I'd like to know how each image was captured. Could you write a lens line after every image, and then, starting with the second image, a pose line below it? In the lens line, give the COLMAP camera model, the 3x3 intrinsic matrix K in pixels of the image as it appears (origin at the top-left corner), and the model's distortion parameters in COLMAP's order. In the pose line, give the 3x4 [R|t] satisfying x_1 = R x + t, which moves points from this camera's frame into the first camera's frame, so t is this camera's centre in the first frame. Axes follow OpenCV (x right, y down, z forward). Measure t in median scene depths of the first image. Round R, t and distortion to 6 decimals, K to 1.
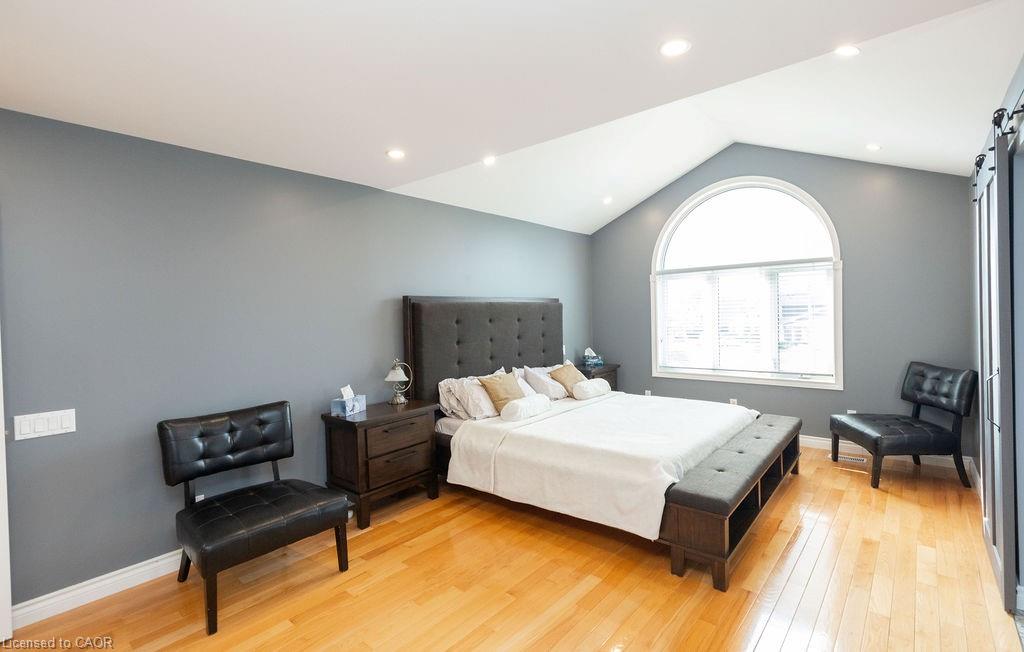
lens RADIAL K [[473.5, 0, 515.7], [0, 473.5, 318.7], [0, 0, 1]] dist [-0.026117, -0.000085]
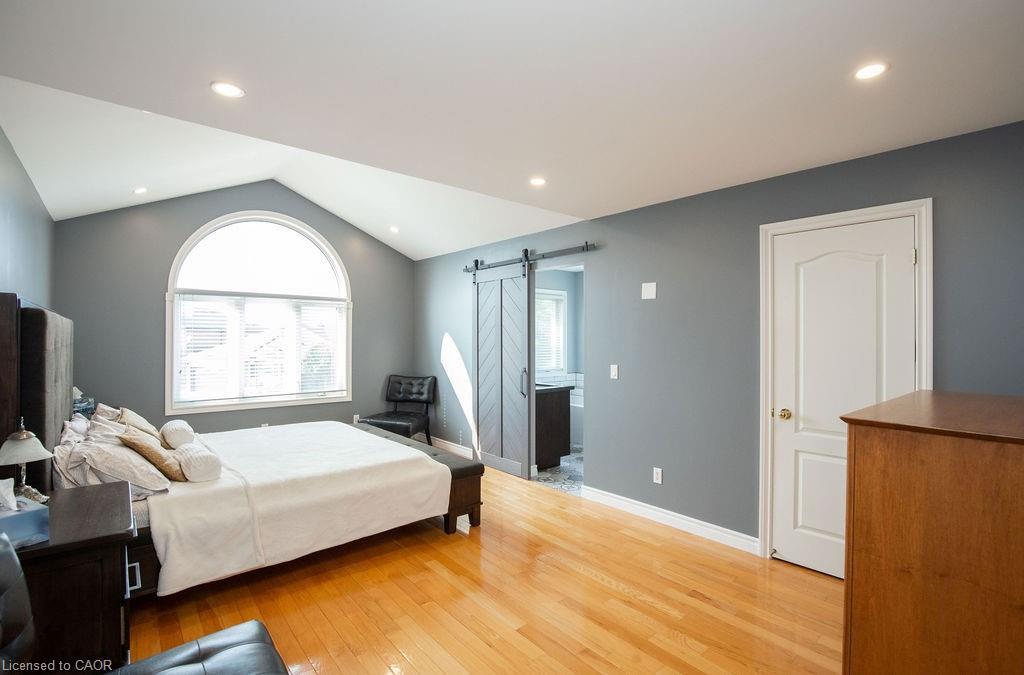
lens RADIAL K [[468.7, 0, 514.9], [0, 468.7, 335.7], [0, 0, 1]] dist [-0.032878, 0.005440]
pose [[0.165975, 0.028200, 0.985727, -0.591630], [0.006614, 0.999537, -0.029709, 0.014667], [-0.986108, 0.011451, 0.165711, 0.369994]]
